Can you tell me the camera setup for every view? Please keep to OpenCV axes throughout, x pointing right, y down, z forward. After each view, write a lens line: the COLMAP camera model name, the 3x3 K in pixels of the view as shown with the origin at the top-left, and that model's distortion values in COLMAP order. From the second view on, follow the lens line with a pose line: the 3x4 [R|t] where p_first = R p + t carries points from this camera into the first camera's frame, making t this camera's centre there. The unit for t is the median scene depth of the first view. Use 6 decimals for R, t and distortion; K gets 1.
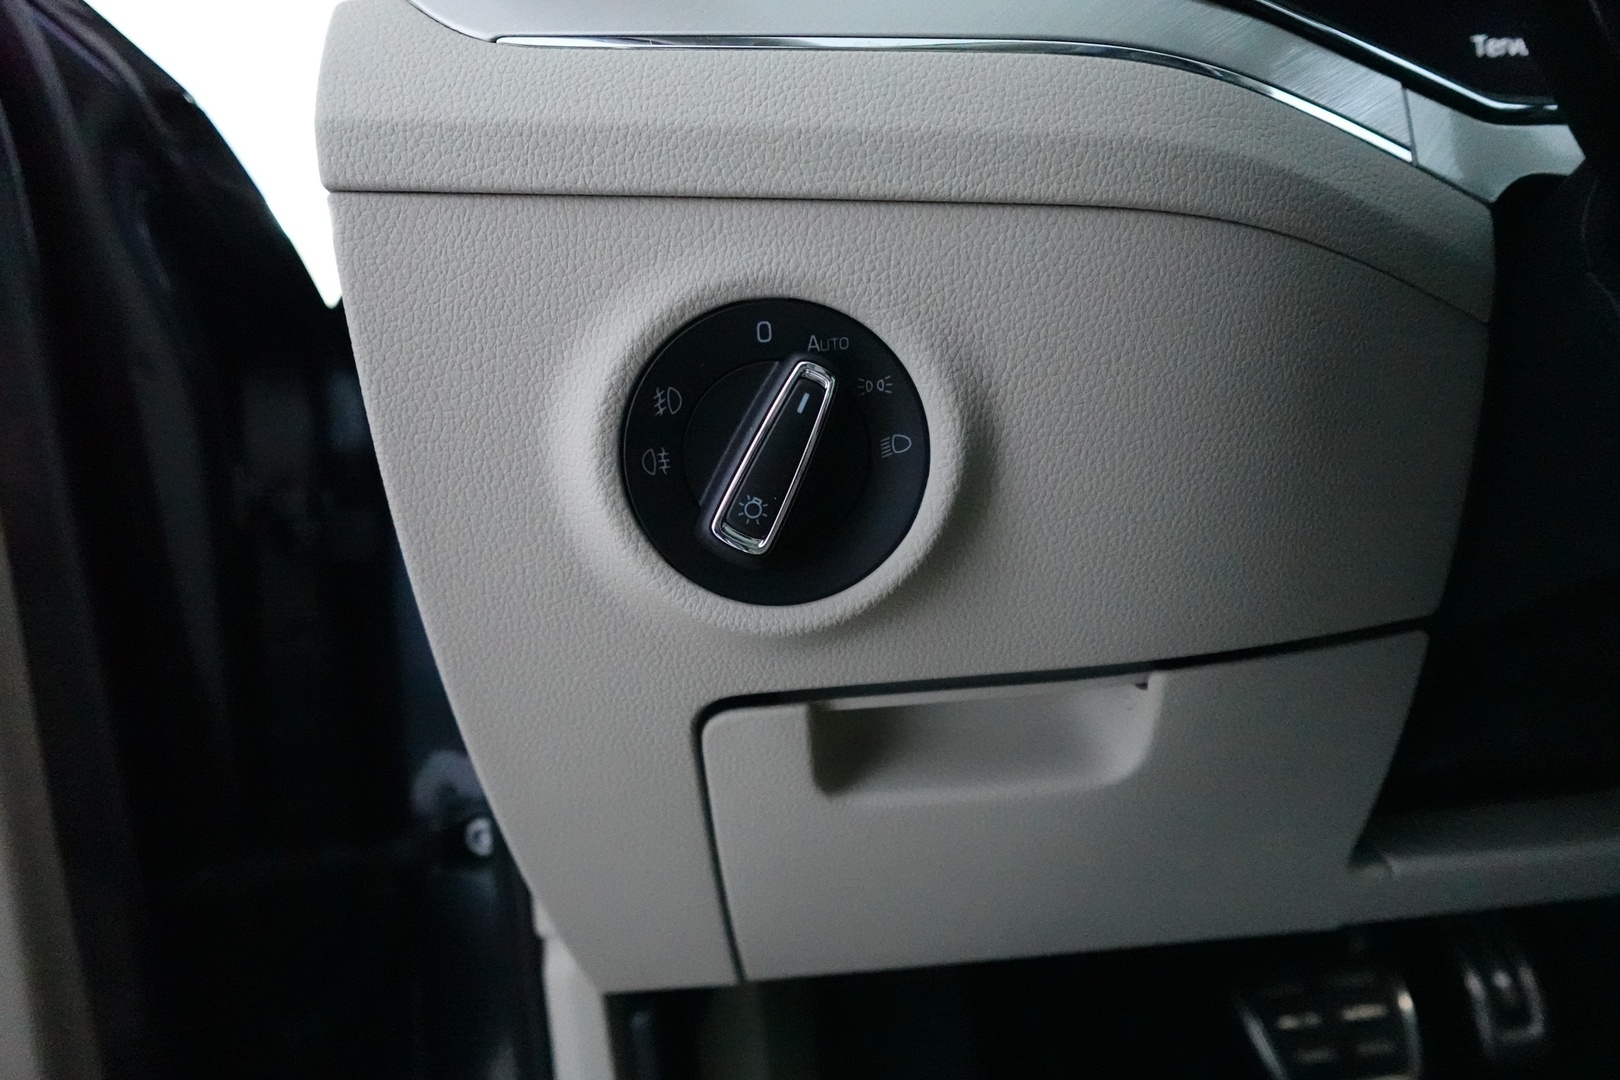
lens RADIAL K [[913.4, 0, 809.7], [0, 913.4, 542.7], [0, 0, 1]] dist [-0.001994, 0.001199]
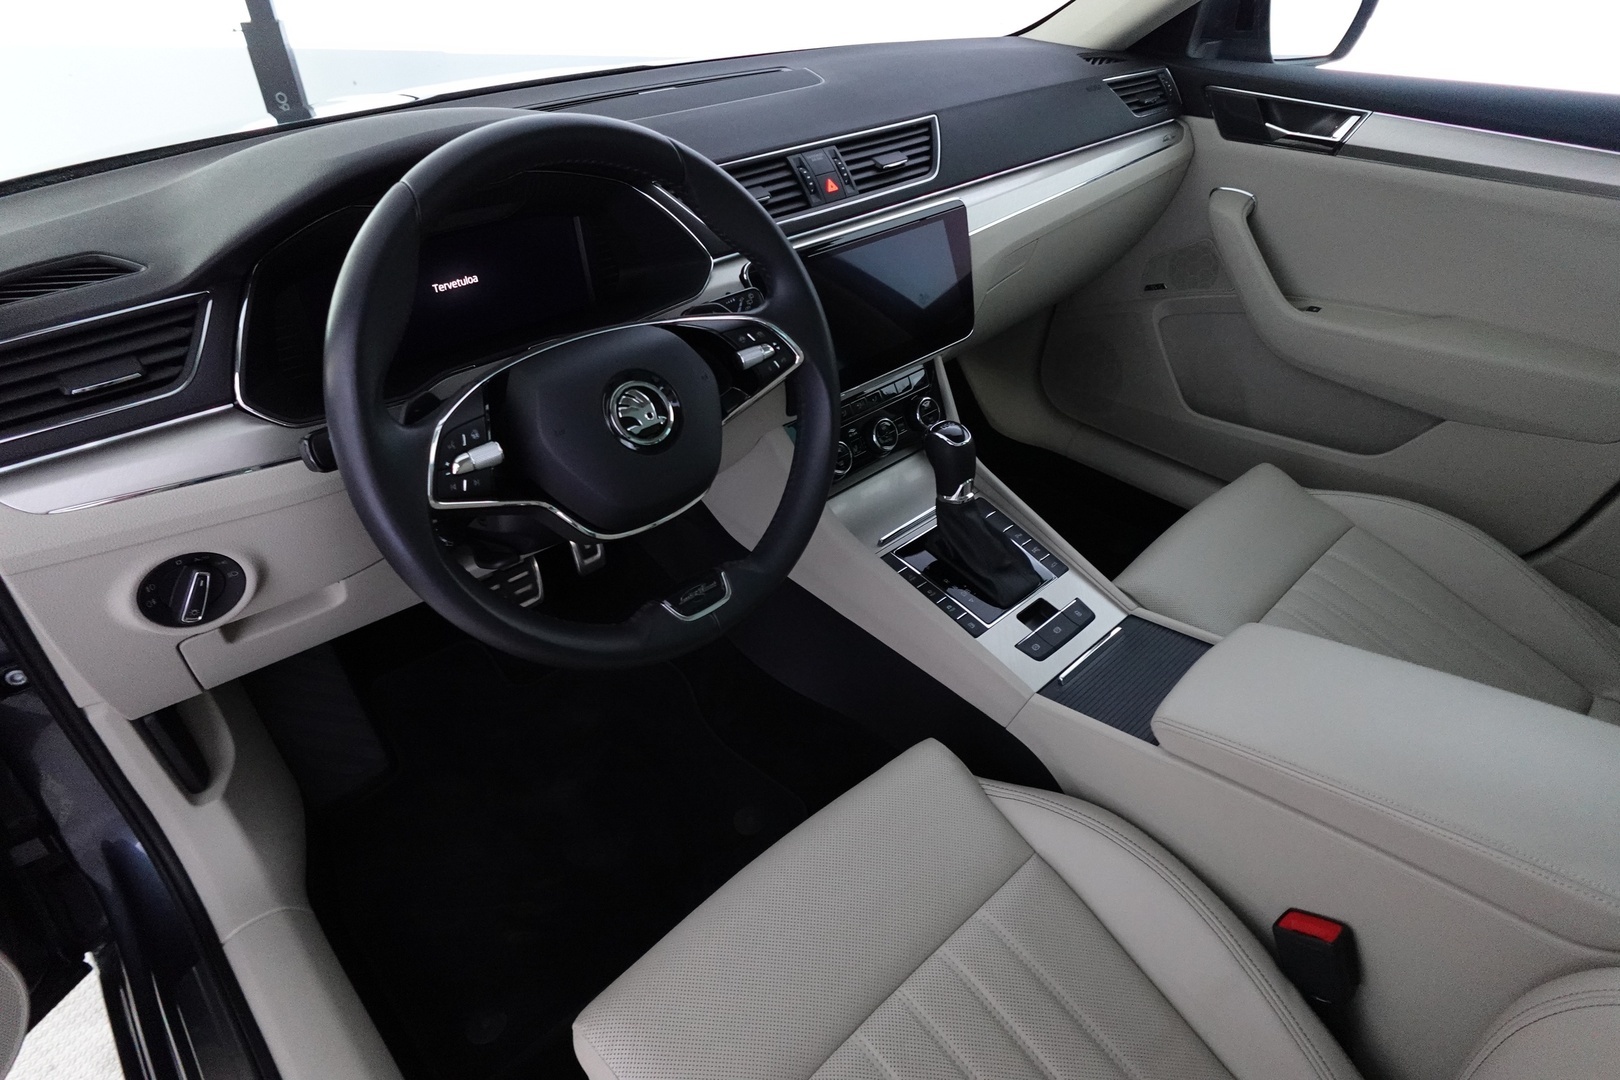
lens RADIAL K [[913.4, 0, 809.0], [0, 913.4, 538.4], [0, 0, 1]] dist [-0.001994, 0.001199]
pose [[0.787312, -0.289384, 0.544423, -0.020216], [-0.024048, 0.867924, 0.496115, -1.498863], [-0.616086, -0.403690, 0.676368, -1.958480]]
